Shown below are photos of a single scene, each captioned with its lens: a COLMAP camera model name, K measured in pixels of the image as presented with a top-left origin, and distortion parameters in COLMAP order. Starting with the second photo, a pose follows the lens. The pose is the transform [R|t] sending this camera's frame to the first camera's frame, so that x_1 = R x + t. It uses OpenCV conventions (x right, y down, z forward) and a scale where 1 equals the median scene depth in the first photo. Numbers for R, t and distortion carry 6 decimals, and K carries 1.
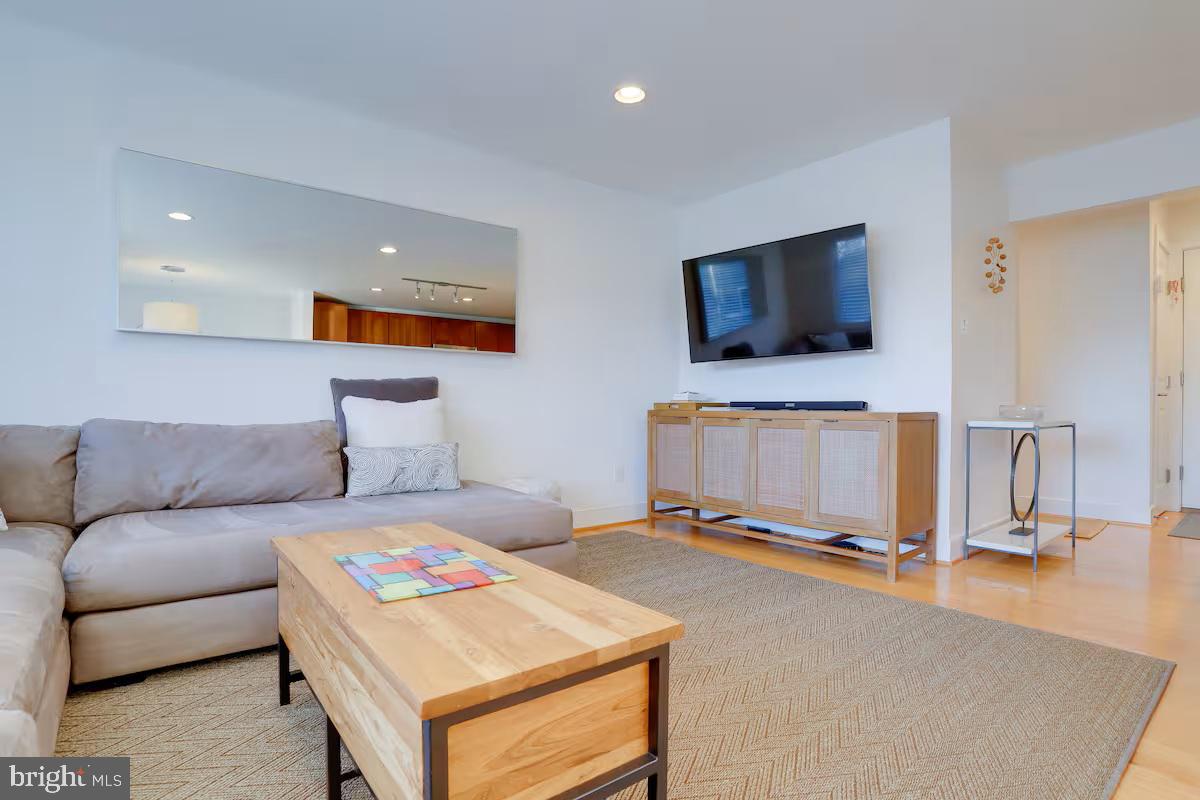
lens RADIAL K [[587.2, 0, 564.1], [0, 587.2, 417.7], [0, 0, 1]] dist [-0.020515, 0.003564]
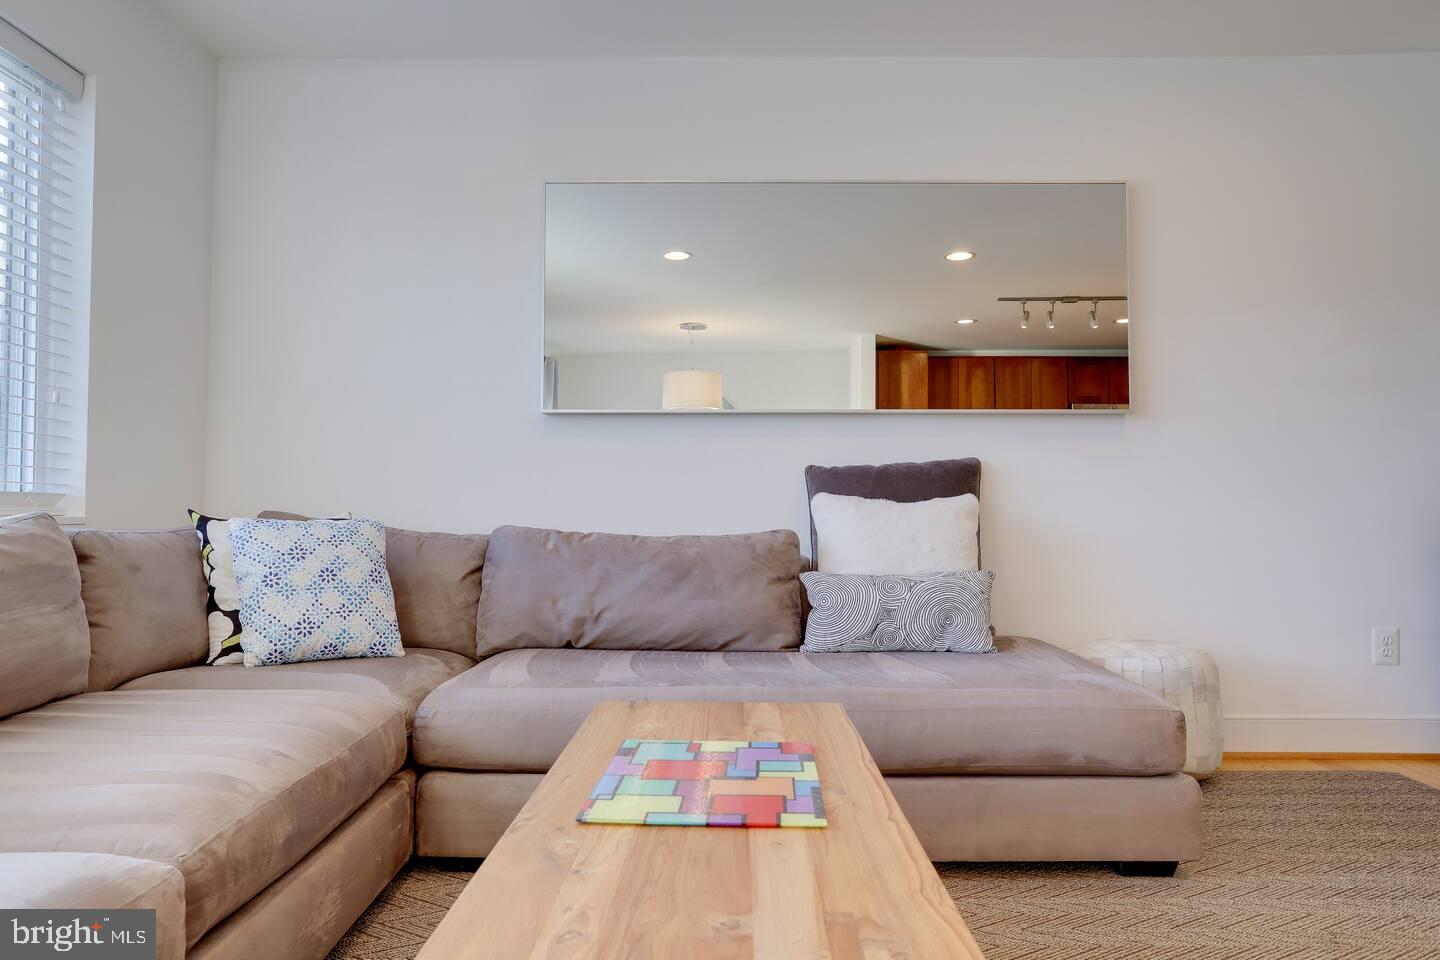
lens RADIAL K [[947.9, 0, 756.6], [0, 947.9, 494.1], [0, 0, 1]] dist [-0.038462, 0.011386]
pose [[0.809696, -0.014301, -0.586676, 0.195967], [-0.006309, 0.999433, -0.033071, -0.000822], [0.586816, 0.030479, 0.809146, 0.130244]]
